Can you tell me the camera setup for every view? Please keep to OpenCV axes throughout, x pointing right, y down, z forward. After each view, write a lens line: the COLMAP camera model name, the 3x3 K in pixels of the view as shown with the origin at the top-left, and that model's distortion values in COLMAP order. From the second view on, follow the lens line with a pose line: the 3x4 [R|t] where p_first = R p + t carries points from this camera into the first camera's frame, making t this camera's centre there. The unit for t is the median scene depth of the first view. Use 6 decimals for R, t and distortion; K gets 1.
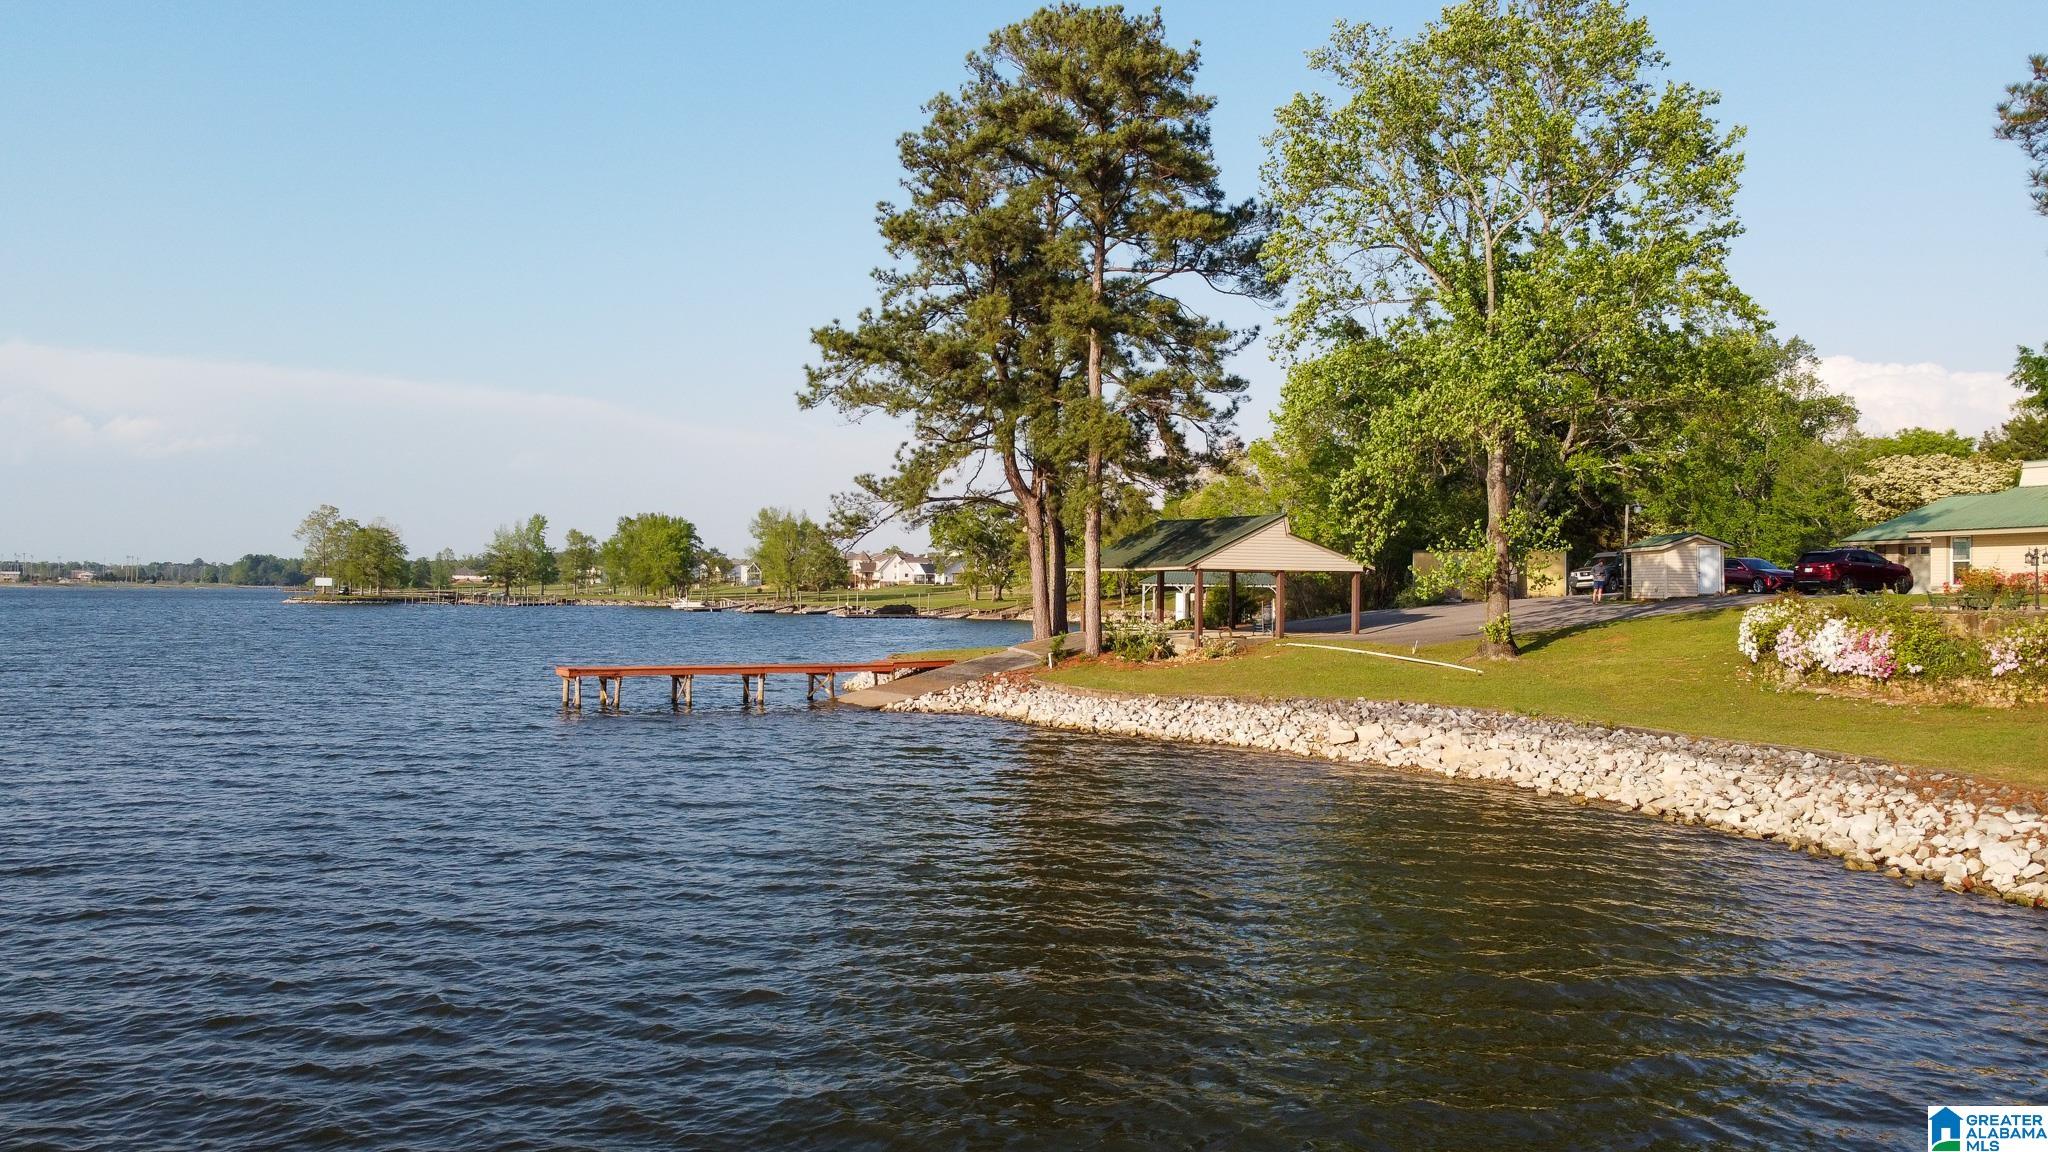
lens RADIAL K [[1561.7, 0, 1024.0], [0, 1561.7, 576.0], [0, 0, 1]] dist [-0.001713, -0.004497]
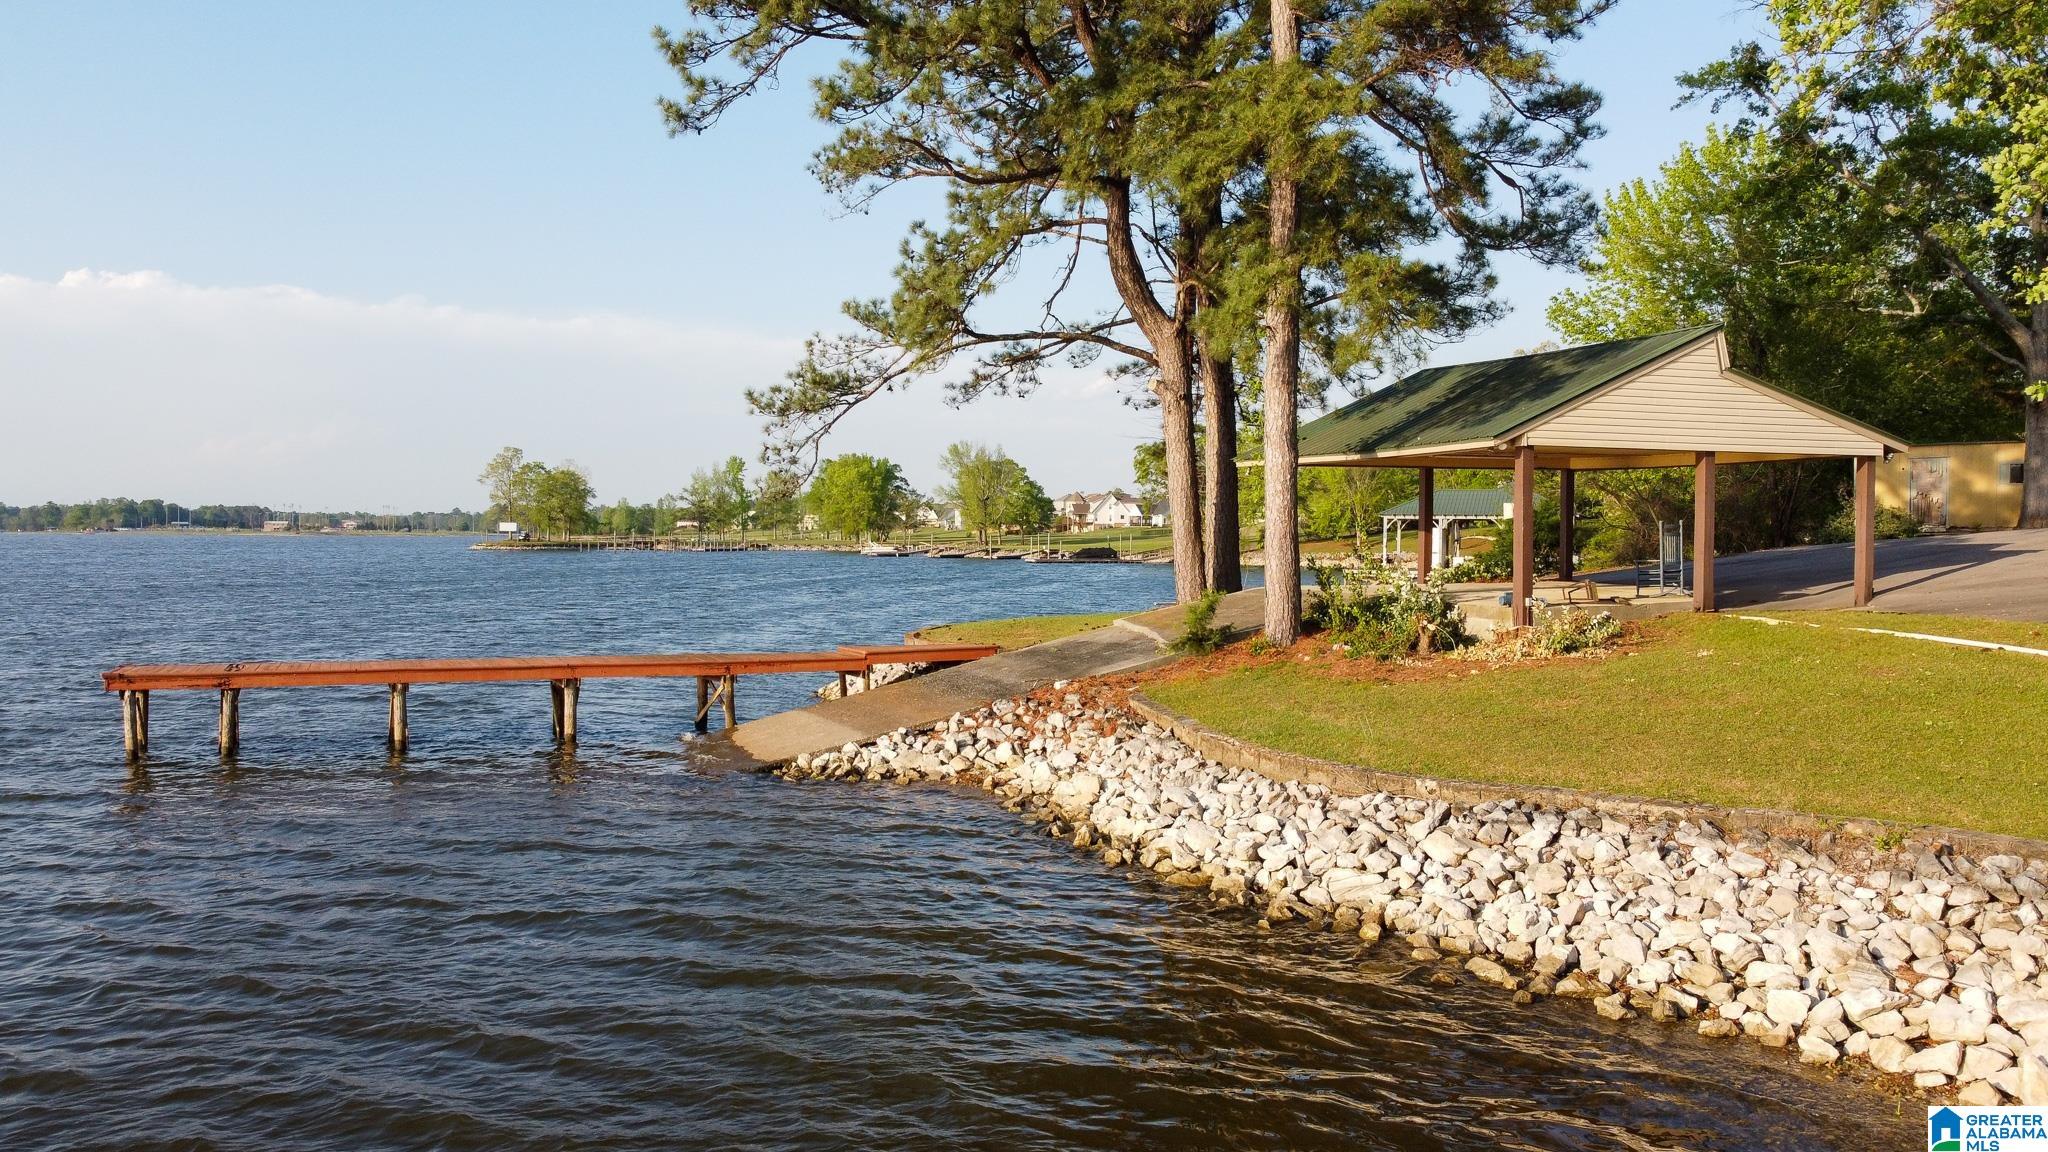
lens RADIAL K [[1561.7, 0, 1024.0], [0, 1561.7, 576.0], [0, 0, 1]] dist [-0.001713, -0.004497]
pose [[0.989002, -0.002187, -0.147888, 0.033647], [0.007401, 0.999370, 0.034711, 0.013775], [0.147719, -0.035423, 0.988395, 0.483065]]
